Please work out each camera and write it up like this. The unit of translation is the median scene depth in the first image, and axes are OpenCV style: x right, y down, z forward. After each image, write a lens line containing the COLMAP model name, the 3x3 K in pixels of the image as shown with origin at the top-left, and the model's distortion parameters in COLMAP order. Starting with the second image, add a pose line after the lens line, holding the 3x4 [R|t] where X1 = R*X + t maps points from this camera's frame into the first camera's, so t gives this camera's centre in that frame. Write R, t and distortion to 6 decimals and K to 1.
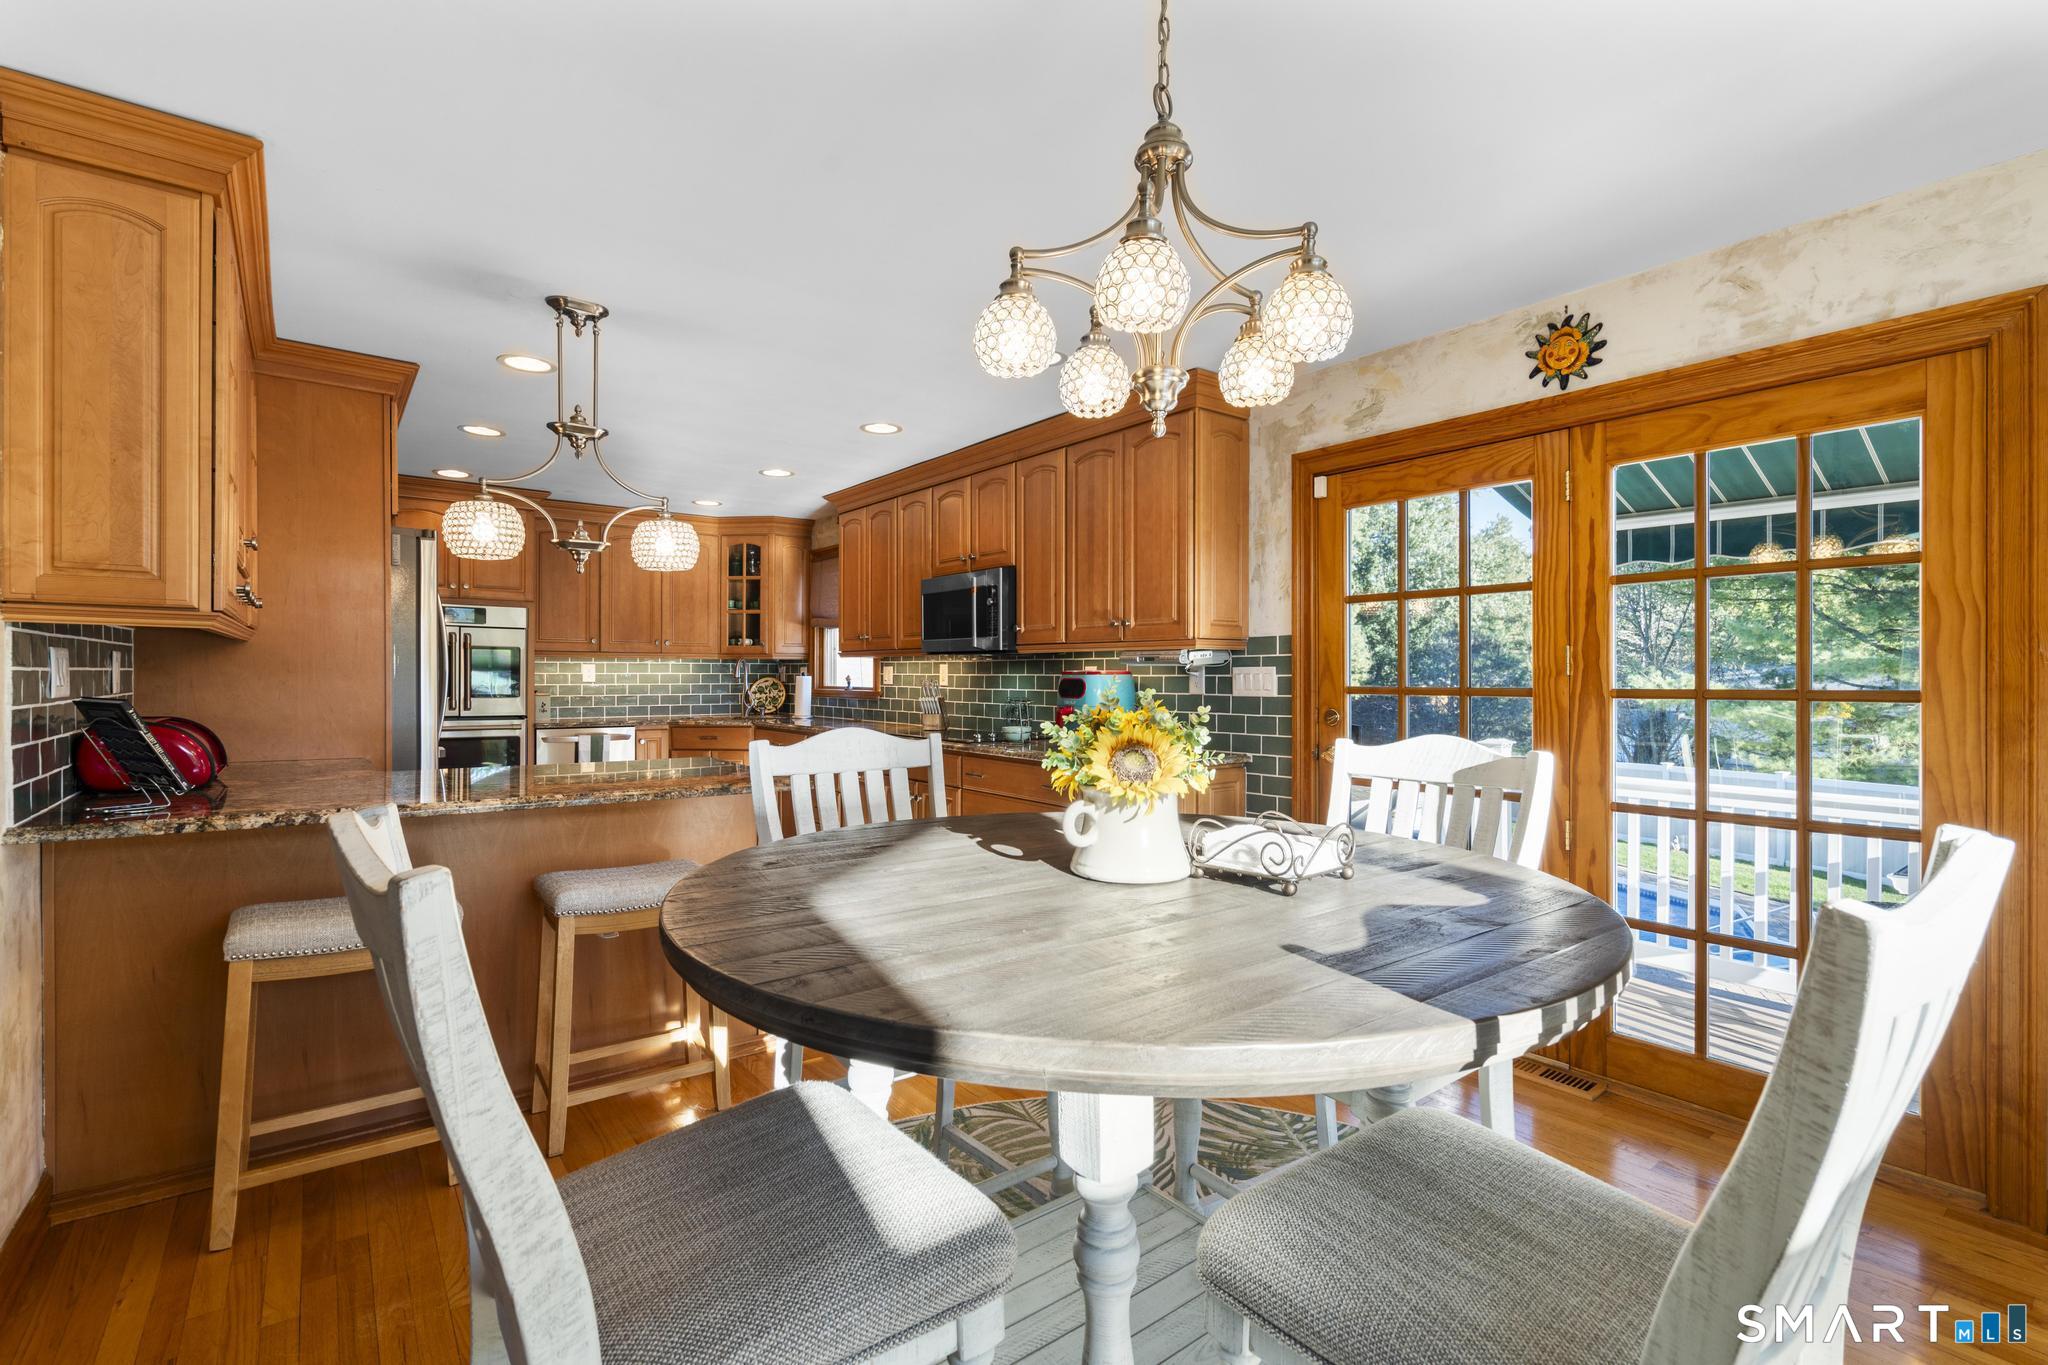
lens RADIAL K [[926.2, 0, 1028.6], [0, 926.2, 681.0], [0, 0, 1]] dist [-0.002172, 0.000447]
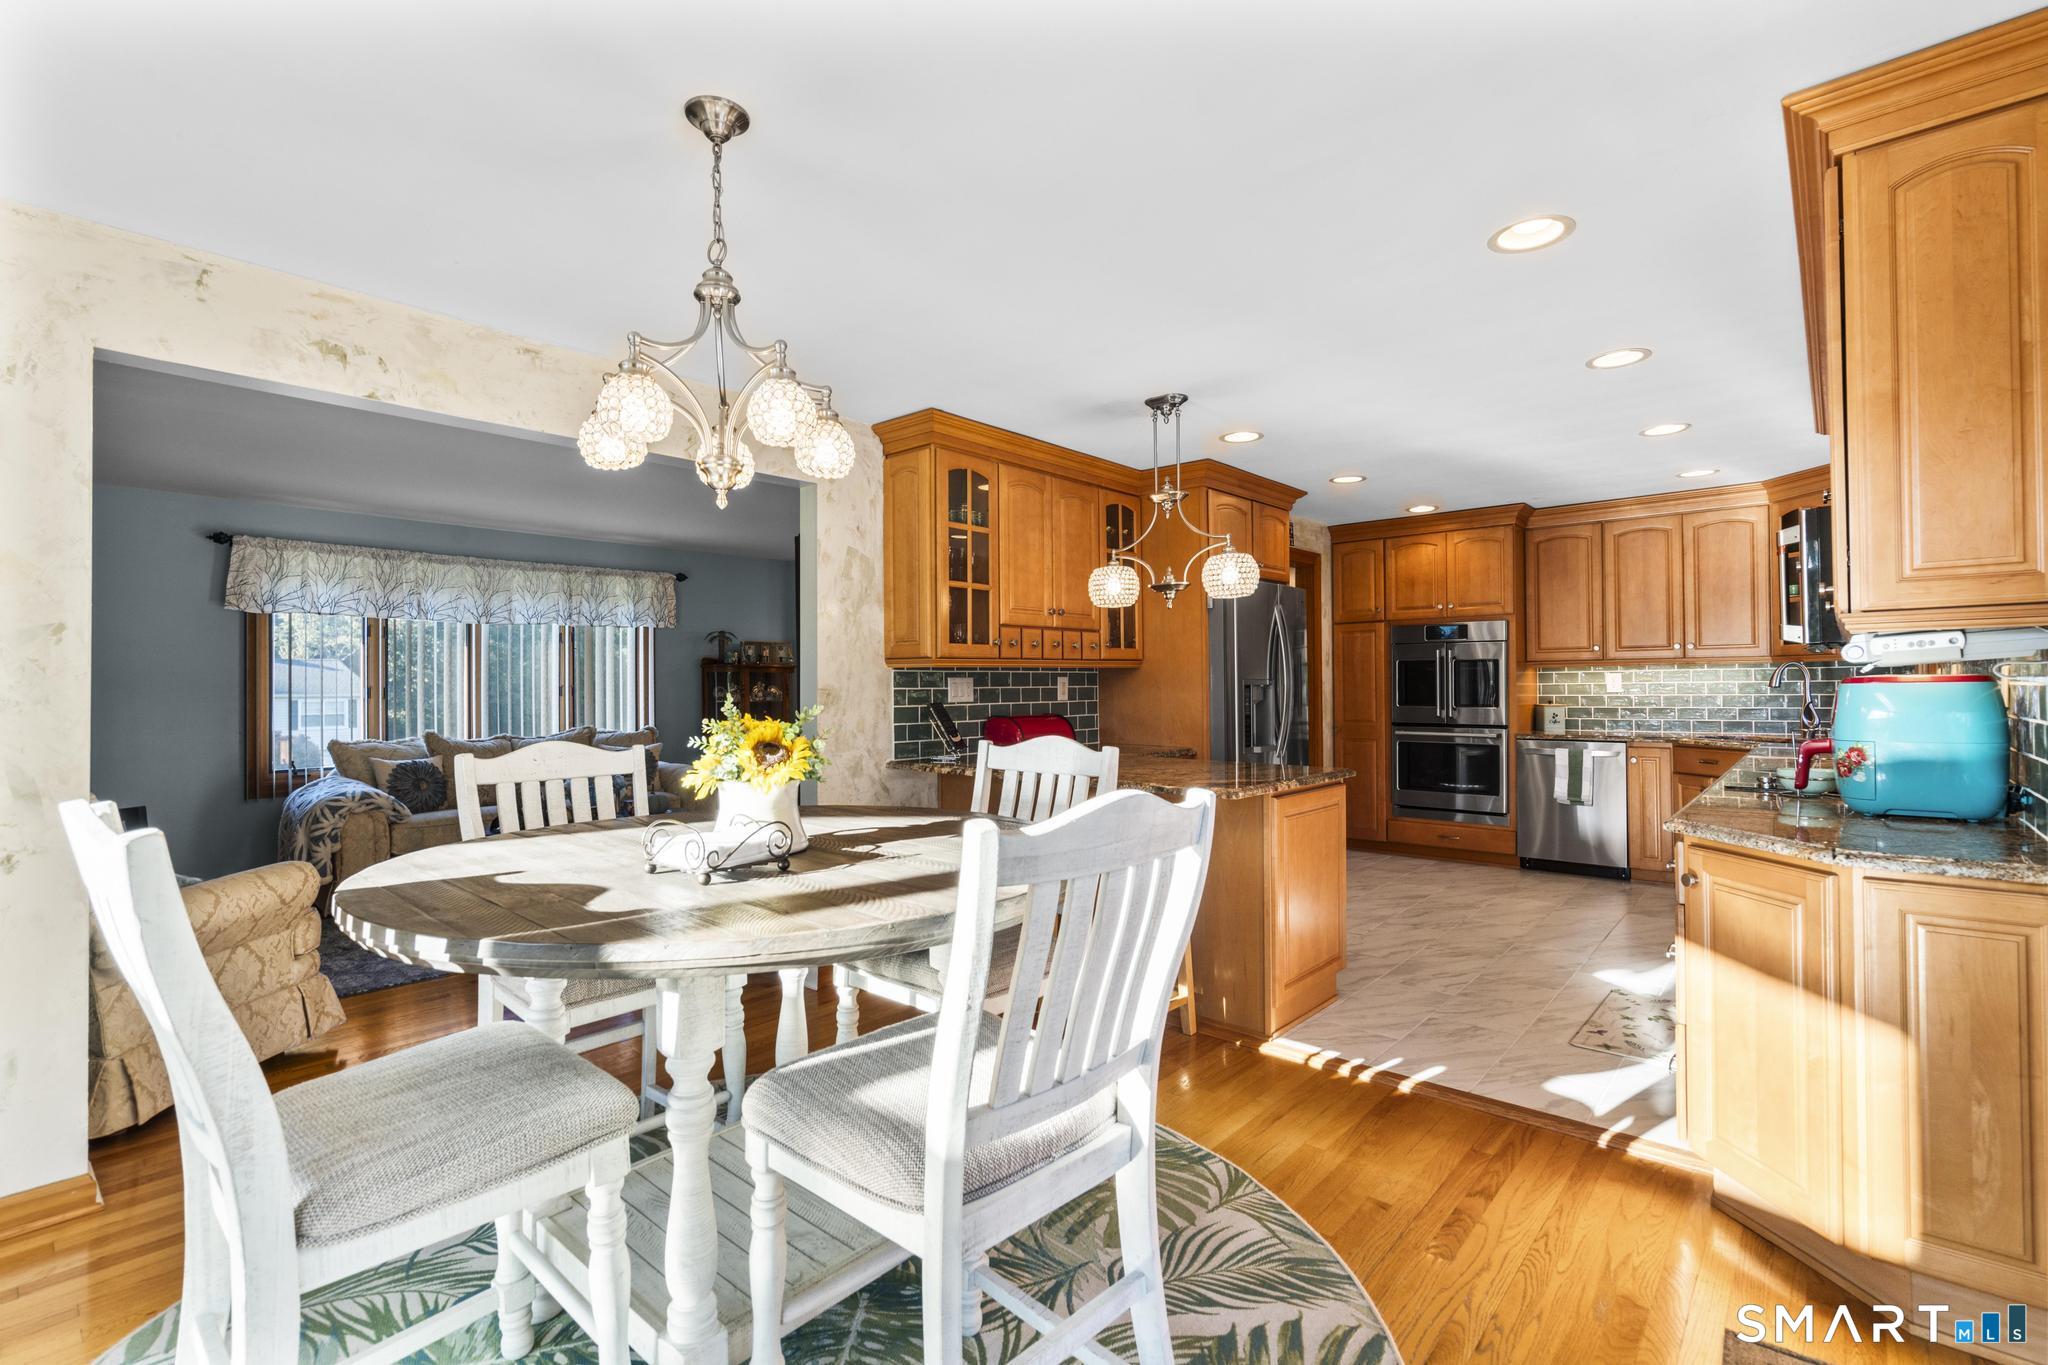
lens RADIAL K [[926.2, 0, 1028.6], [0, 926.2, 681.0], [0, 0, 1]] dist [-0.002172, 0.000447]
pose [[0.199043, -0.010759, -0.979932, 0.315800], [0.002573, 0.999942, -0.010456, -0.002174], [0.979987, -0.000441, 0.199059, 0.247556]]
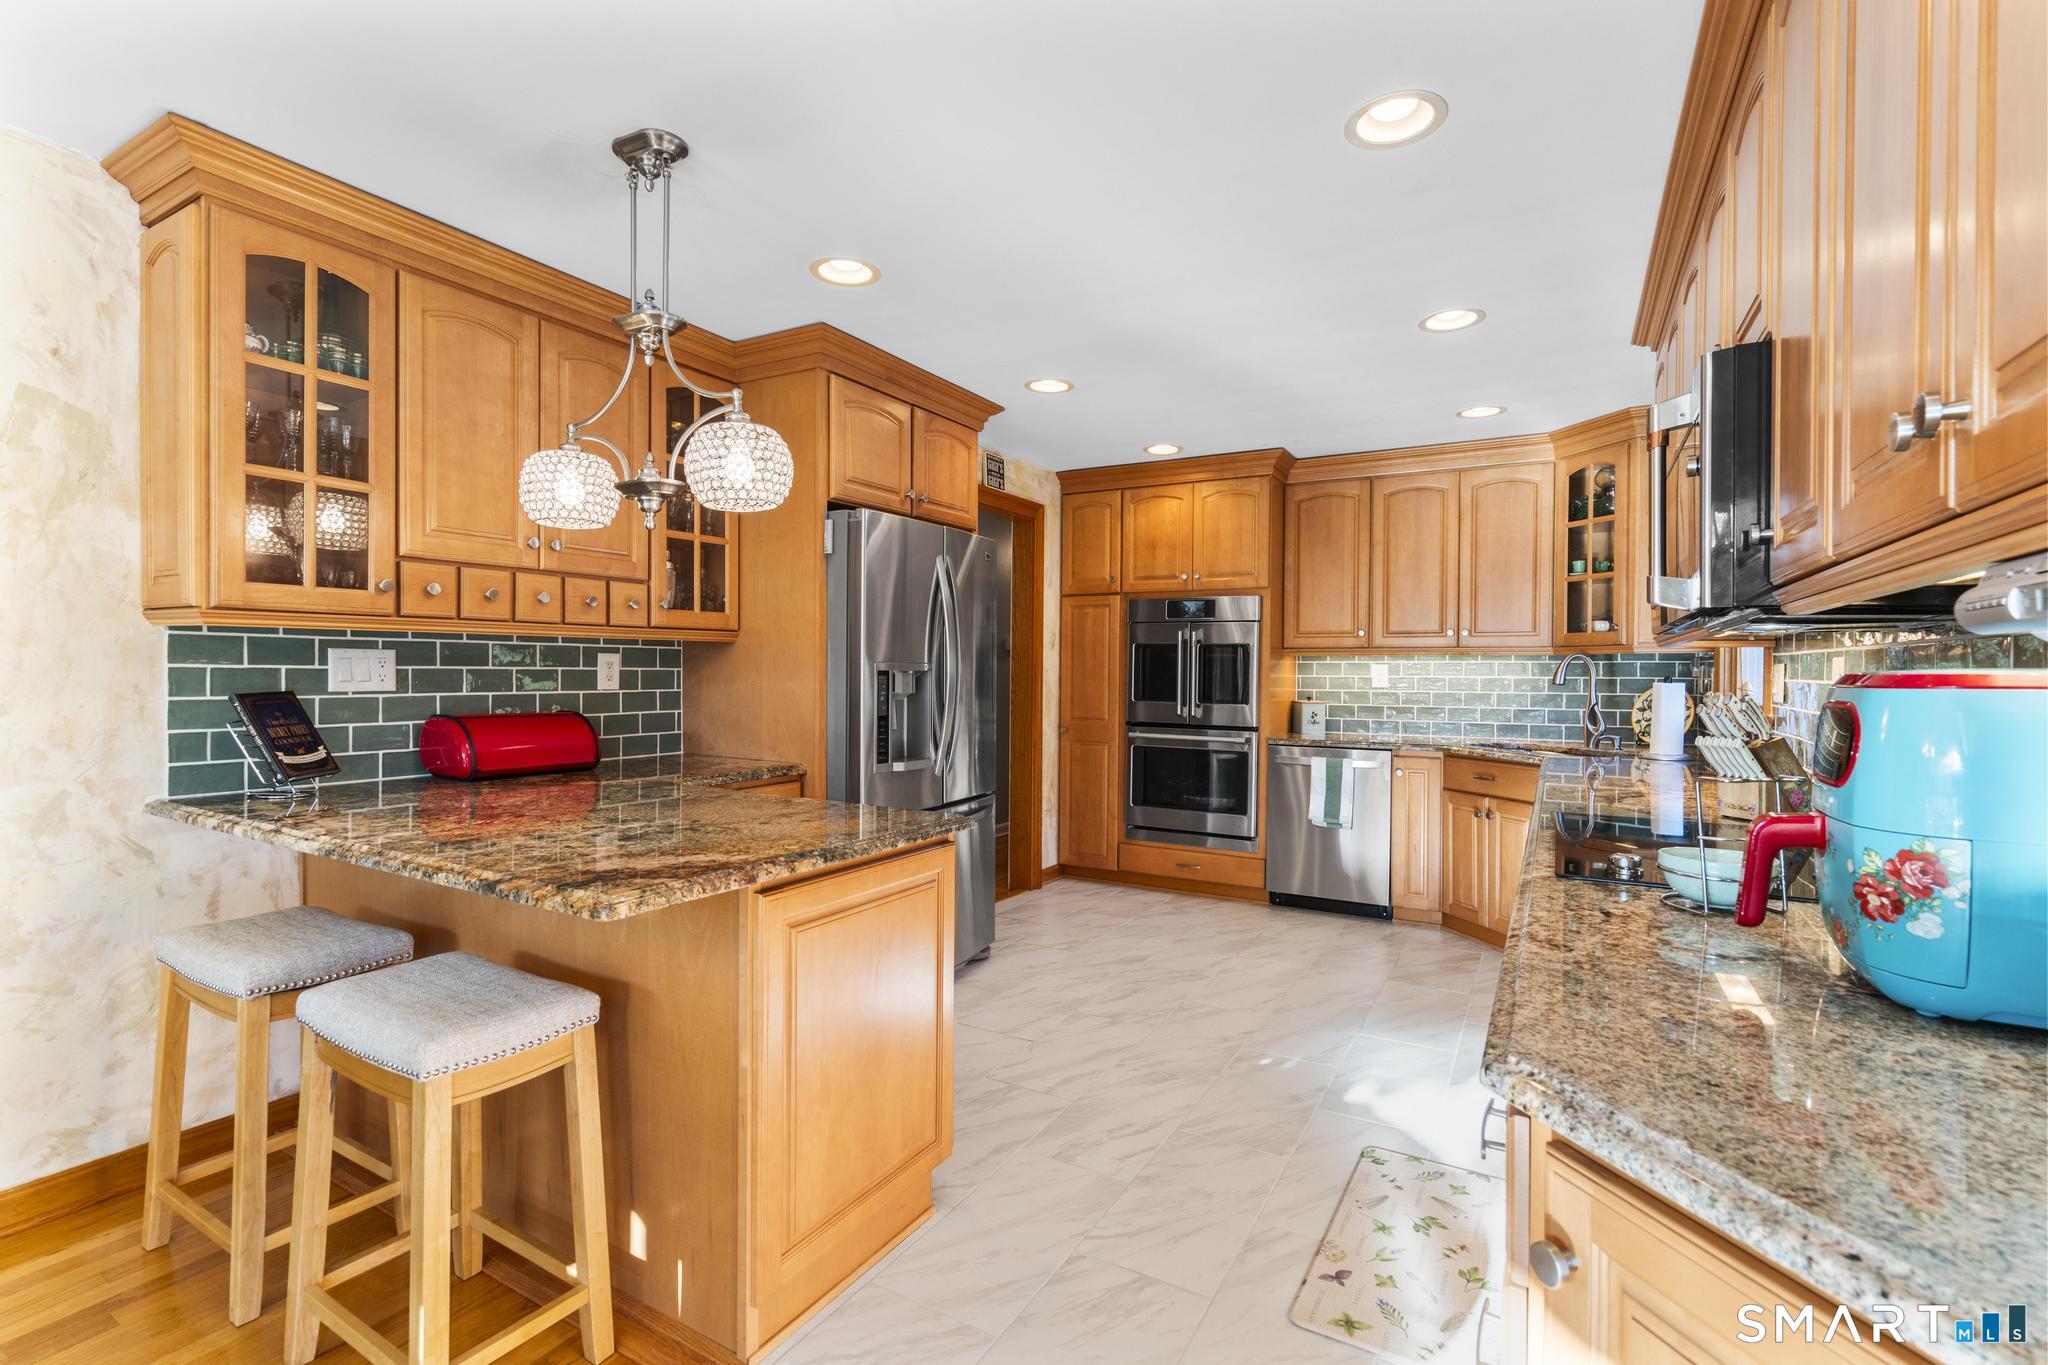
lens RADIAL K [[931.6, 0, 1030.4], [0, 931.6, 679.4], [0, 0, 1]] dist [-0.003751, 0.000088]
pose [[0.391916, 0.007978, -0.919966, 0.120163], [-0.013581, 0.999904, 0.002886, -0.003992], [0.919901, 0.011363, 0.391987, 0.438100]]
